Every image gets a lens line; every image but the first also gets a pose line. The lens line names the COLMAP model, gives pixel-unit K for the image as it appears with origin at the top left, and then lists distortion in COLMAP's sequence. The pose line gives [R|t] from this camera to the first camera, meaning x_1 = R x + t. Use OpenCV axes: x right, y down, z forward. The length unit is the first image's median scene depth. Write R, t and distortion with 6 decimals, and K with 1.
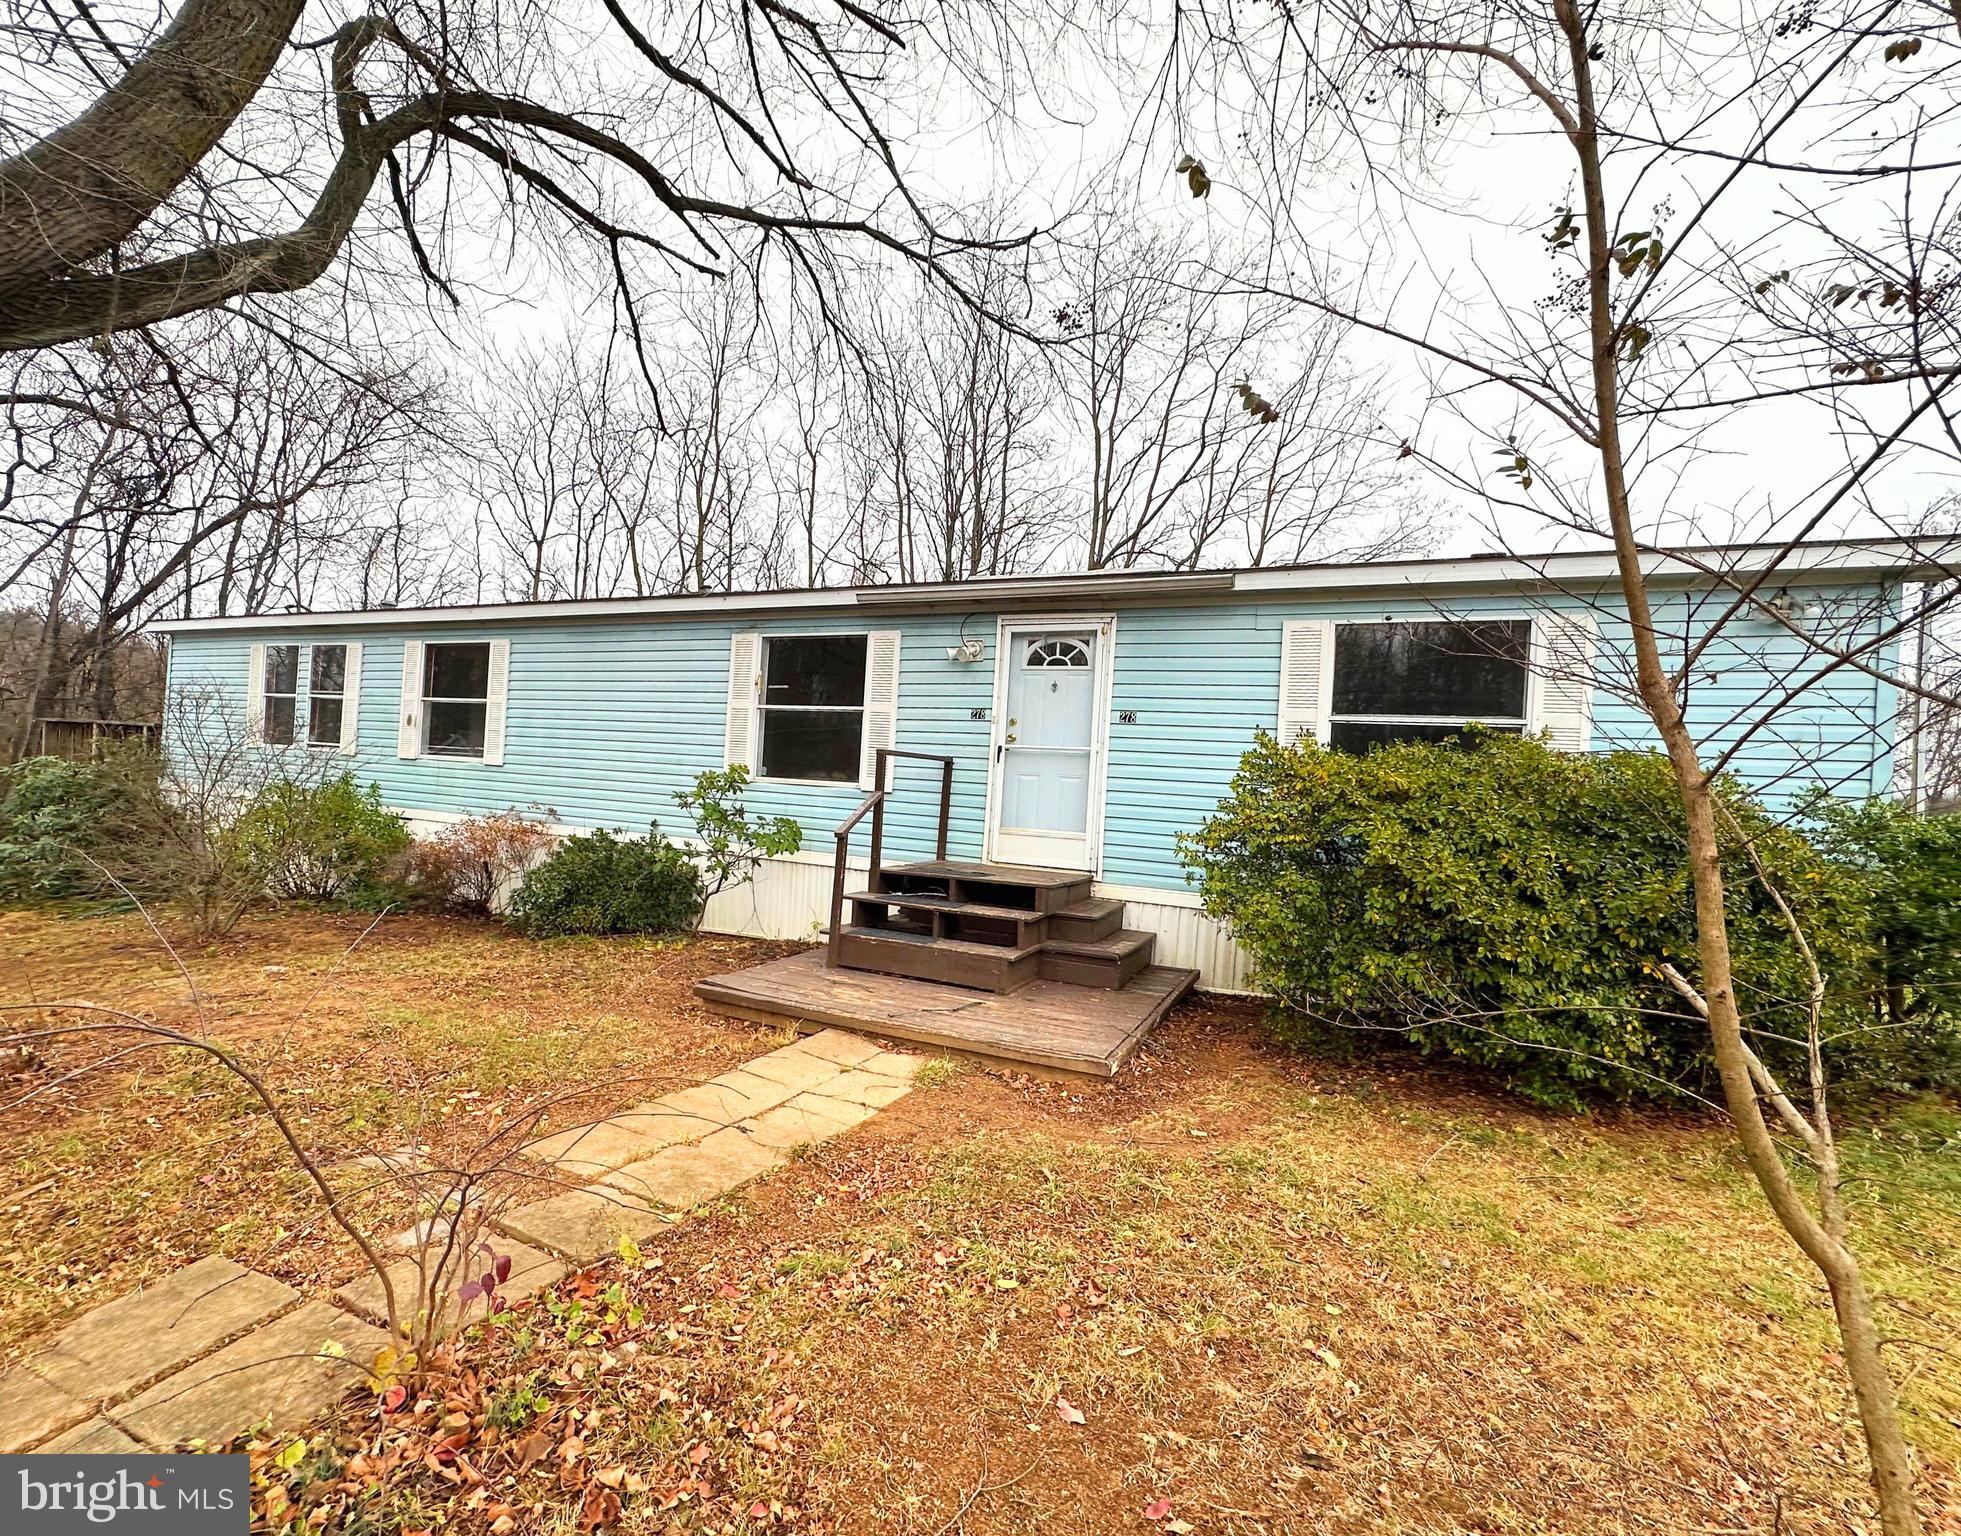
lens RADIAL K [[846.6, 0, 980.5], [0, 846.6, 768.0], [0, 0, 1]] dist [0.000673, 0.000154]
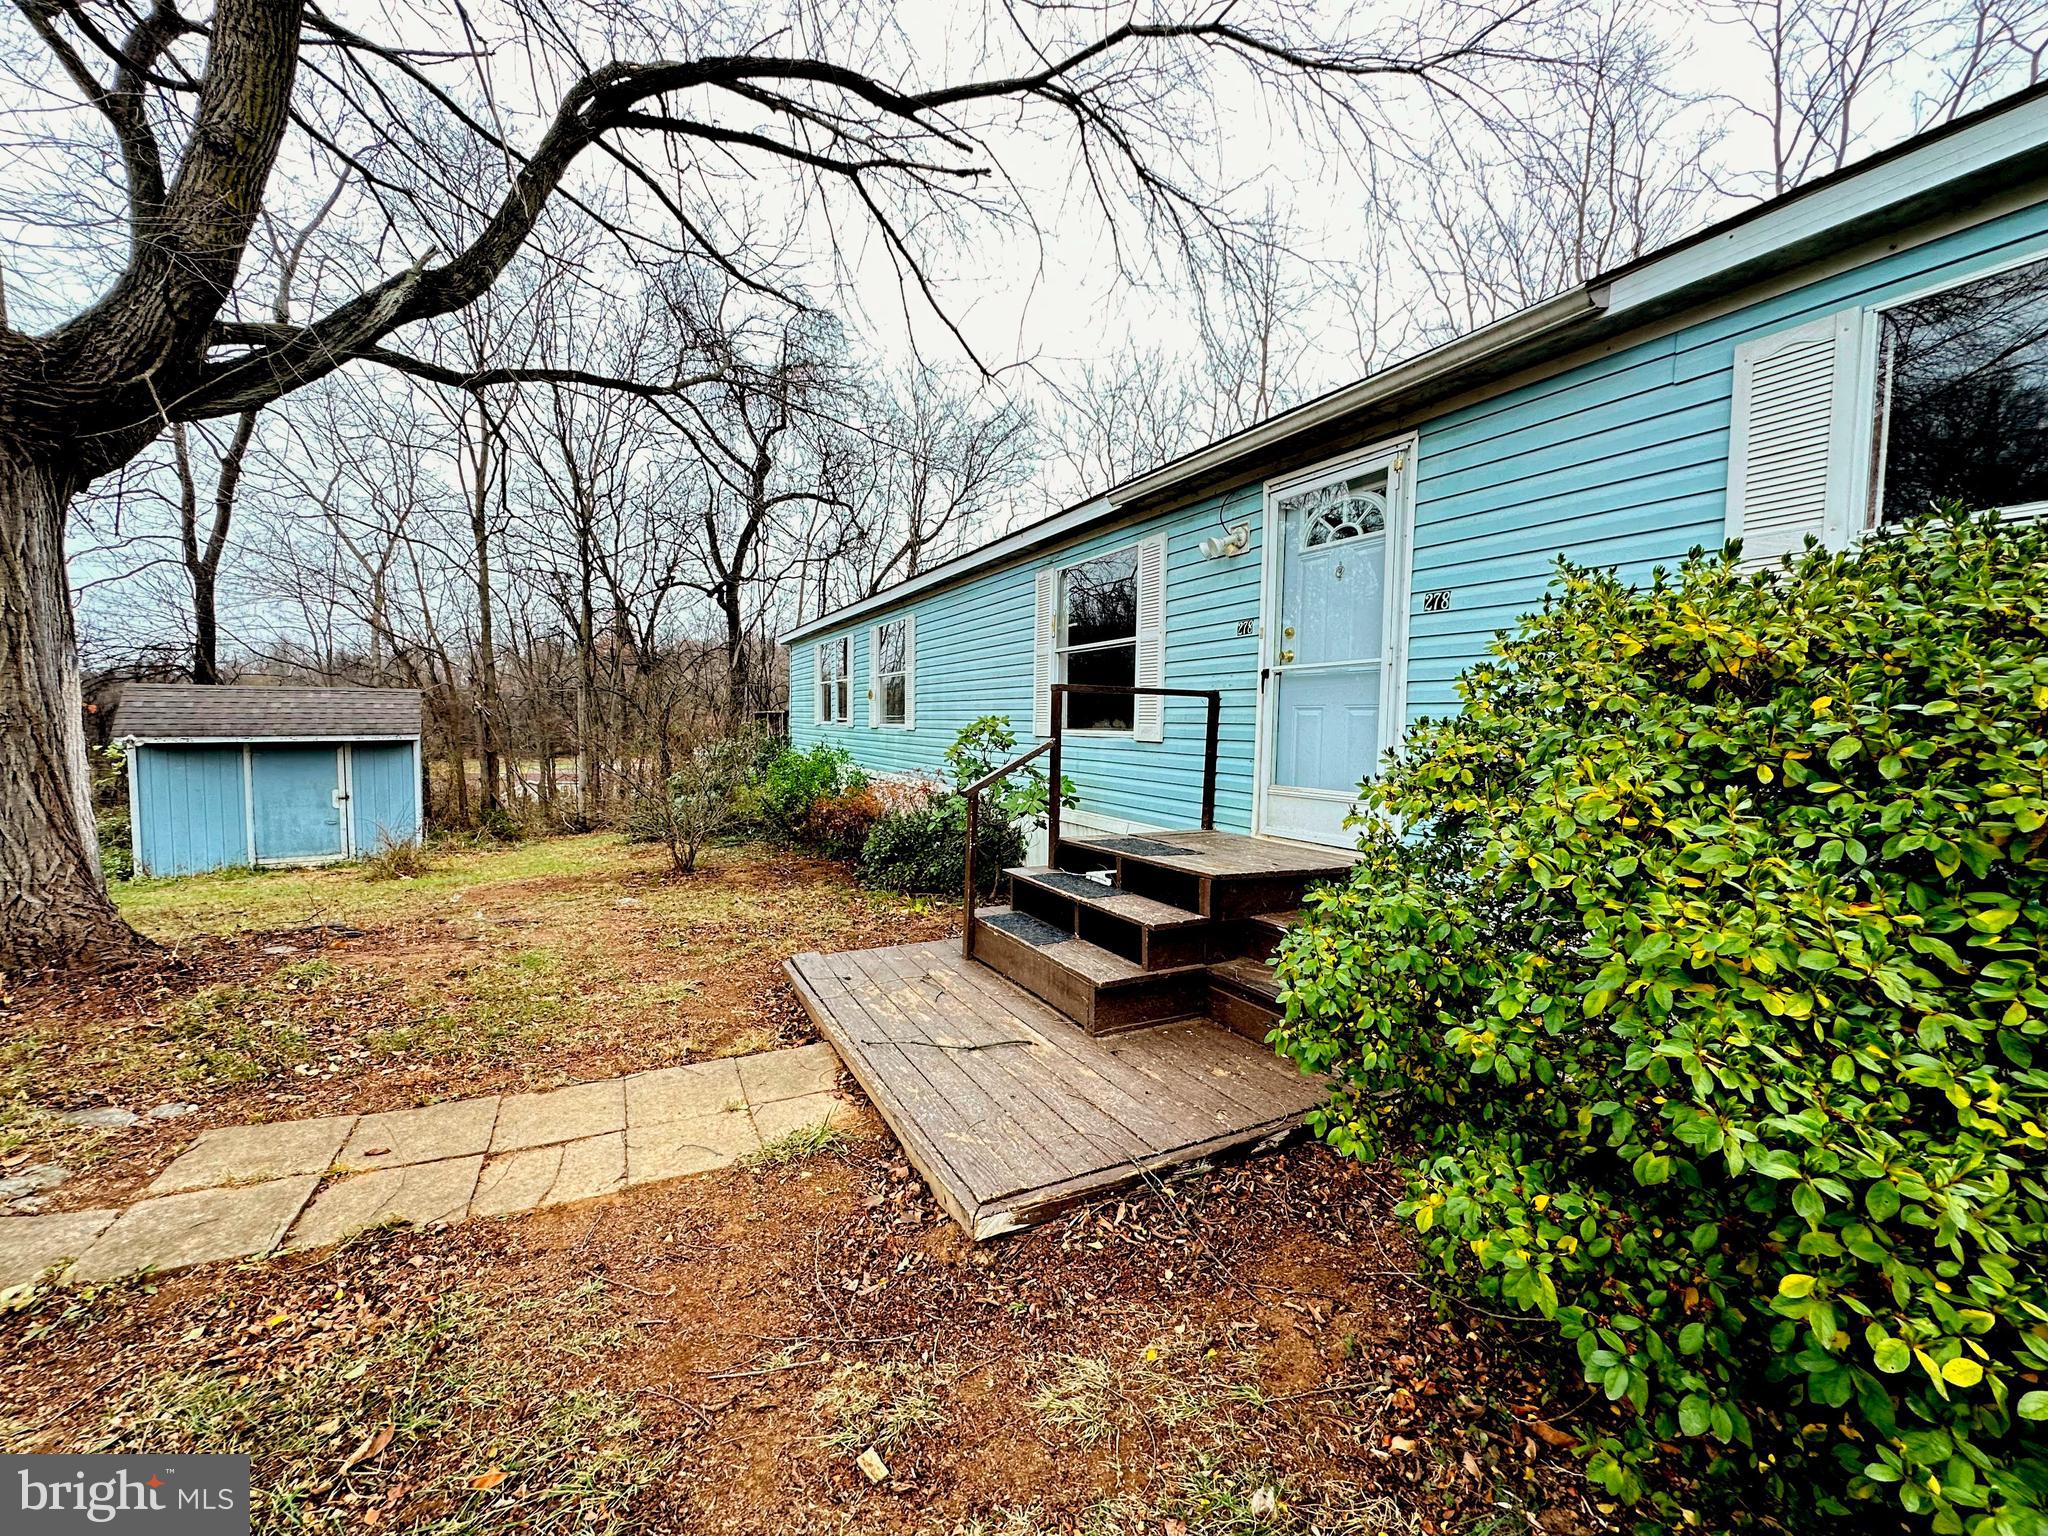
lens RADIAL K [[821.0, 0, 1024.0], [0, 821.0, 768.0], [0, 0, 1]] dist [-0.001750, -0.000032]
pose [[0.795657, -0.012543, -0.605618, 0.273527], [0.040916, 0.998615, 0.033073, 0.024732], [0.604365, -0.051095, 0.795068, 0.336141]]
